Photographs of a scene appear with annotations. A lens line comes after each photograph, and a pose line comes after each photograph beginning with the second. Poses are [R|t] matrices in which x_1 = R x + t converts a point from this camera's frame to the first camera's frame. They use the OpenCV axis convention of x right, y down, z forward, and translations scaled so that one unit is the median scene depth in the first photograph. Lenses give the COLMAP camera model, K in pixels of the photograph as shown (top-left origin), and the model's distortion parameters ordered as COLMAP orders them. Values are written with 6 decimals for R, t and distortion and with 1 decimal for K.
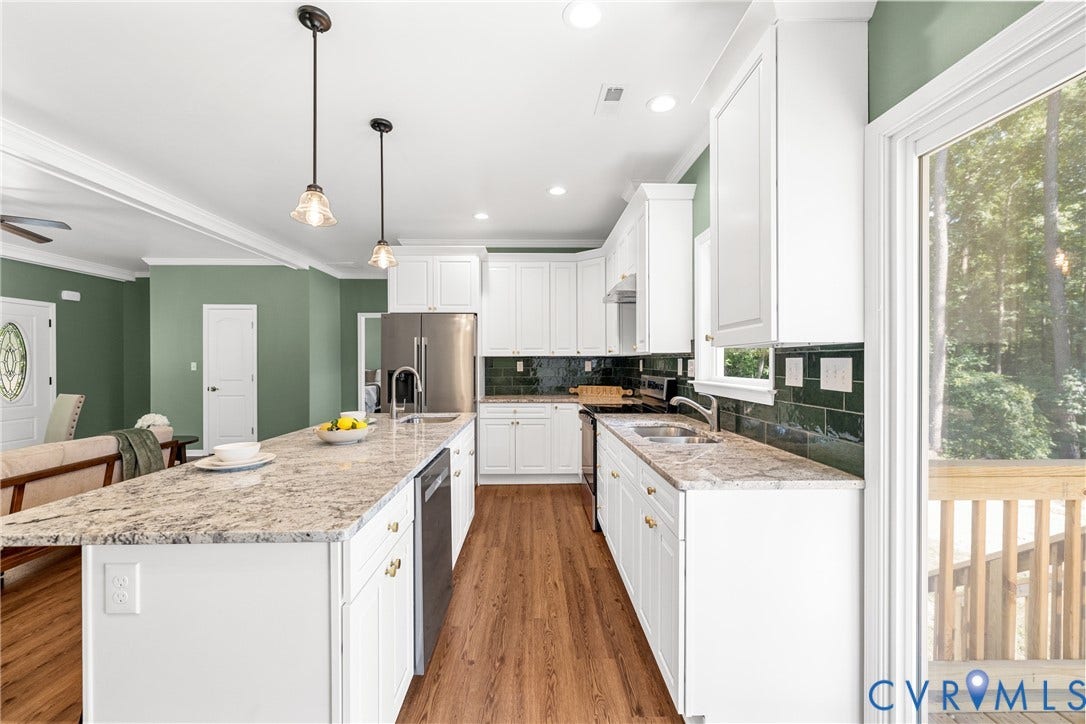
lens RADIAL K [[458.8, 0, 536.3], [0, 458.8, 366.2], [0, 0, 1]] dist [-0.001223, 0.000196]
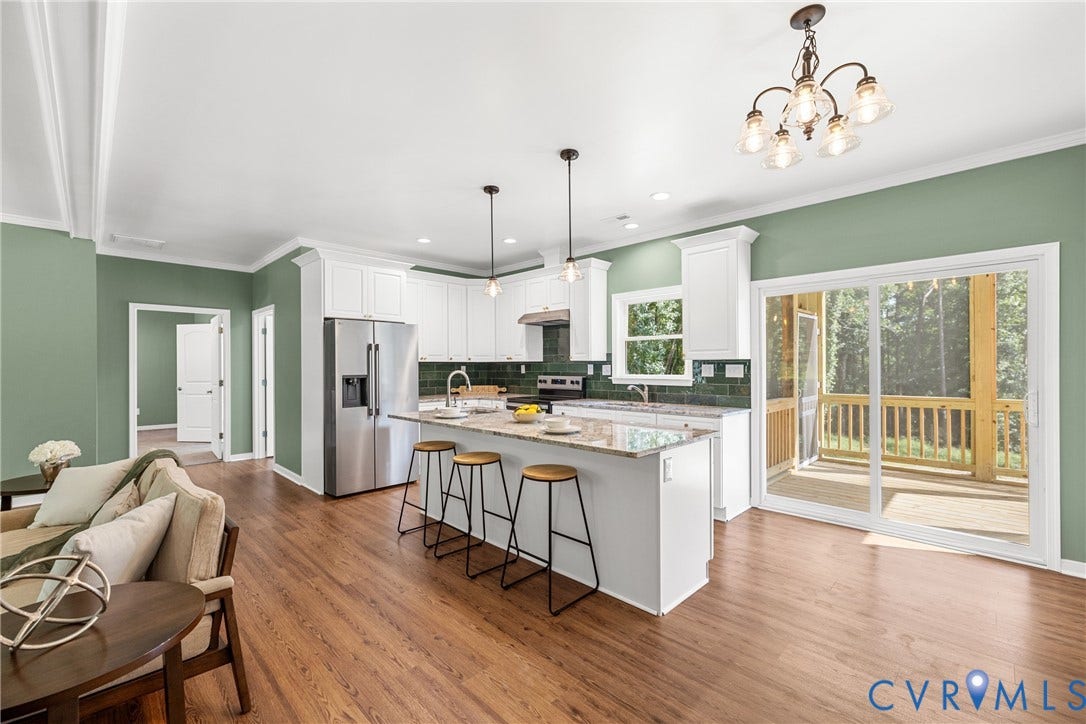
lens RADIAL K [[458.8, 0, 543.6], [0, 458.8, 366.9], [0, 0, 1]] dist [-0.001223, 0.000196]
pose [[0.713579, -0.001804, 0.700573, -0.680806], [0.008018, 0.999952, -0.005591, 0.000137], [-0.700529, 0.009607, 0.713559, -0.030927]]
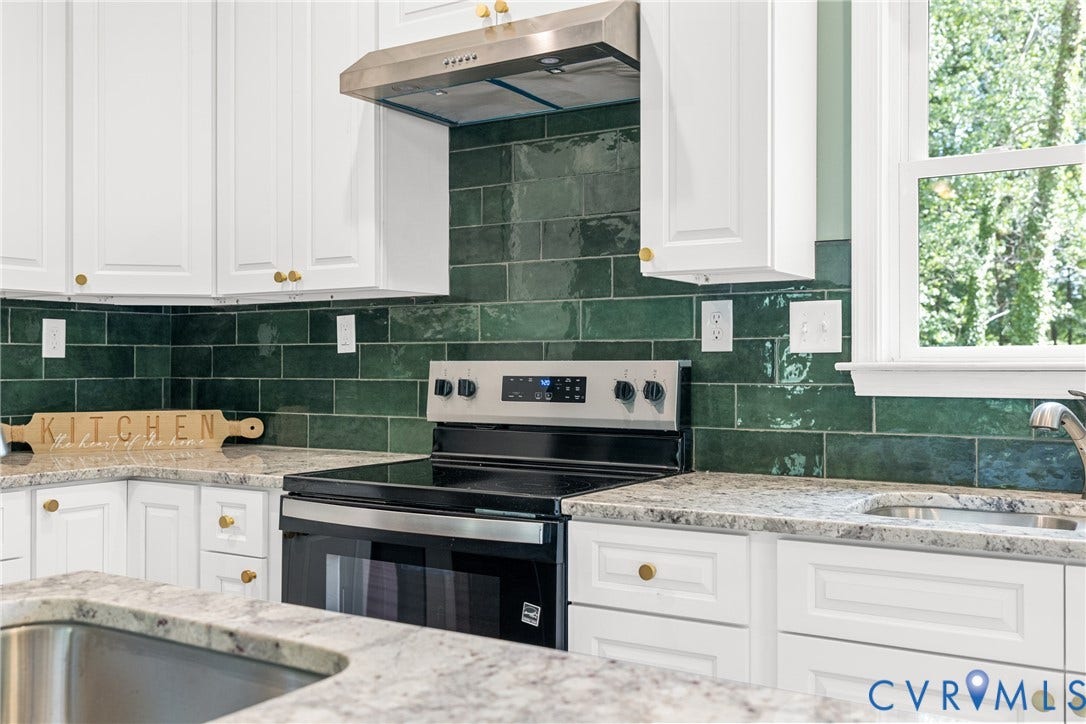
lens RADIAL K [[1057.3, 0, 538.9], [0, 1057.3, 363.0], [0, 0, 1]] dist [-0.002433, 0.000000]
pose [[0.547621, 0.002886, 0.836722, -0.274808], [0.007017, 0.999943, -0.008042, 0.023687], [-0.836697, 0.010275, 0.547569, 0.503039]]
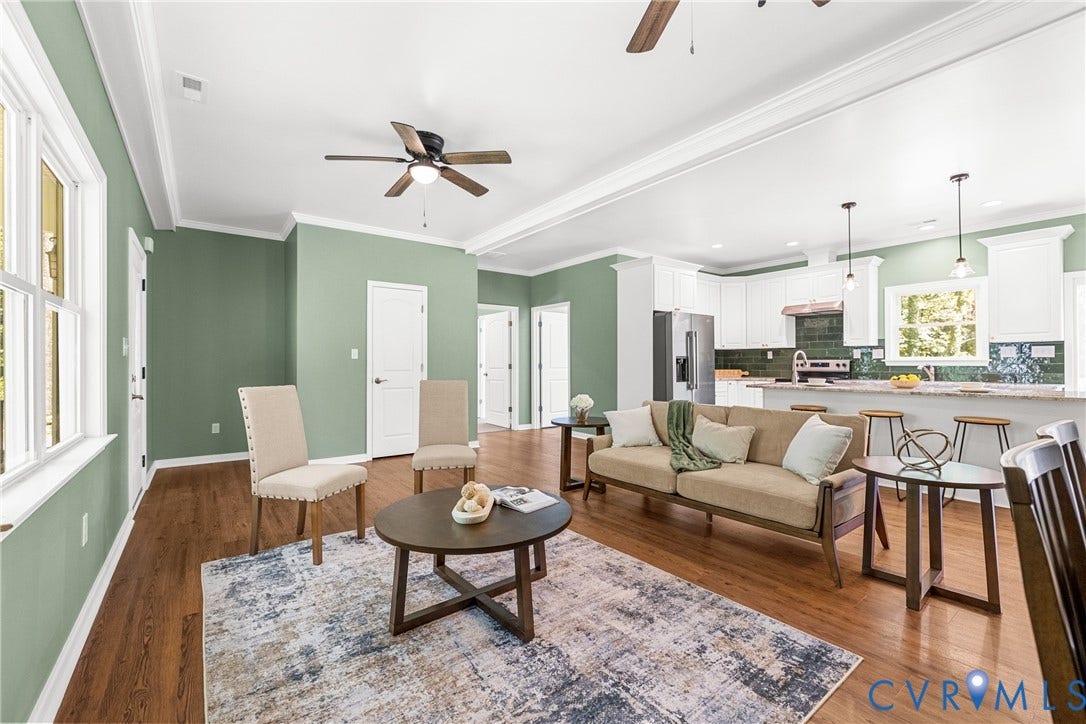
lens RADIAL K [[458.8, 0, 541.9], [0, 458.8, 362.9], [0, 0, 1]] dist [-0.001223, 0.000196]
pose [[0.808446, 0.001079, 0.588569, -1.300118], [0.005467, 0.999941, -0.009343, 0.035314], [-0.588545, 0.010771, 0.808393, 0.183497]]
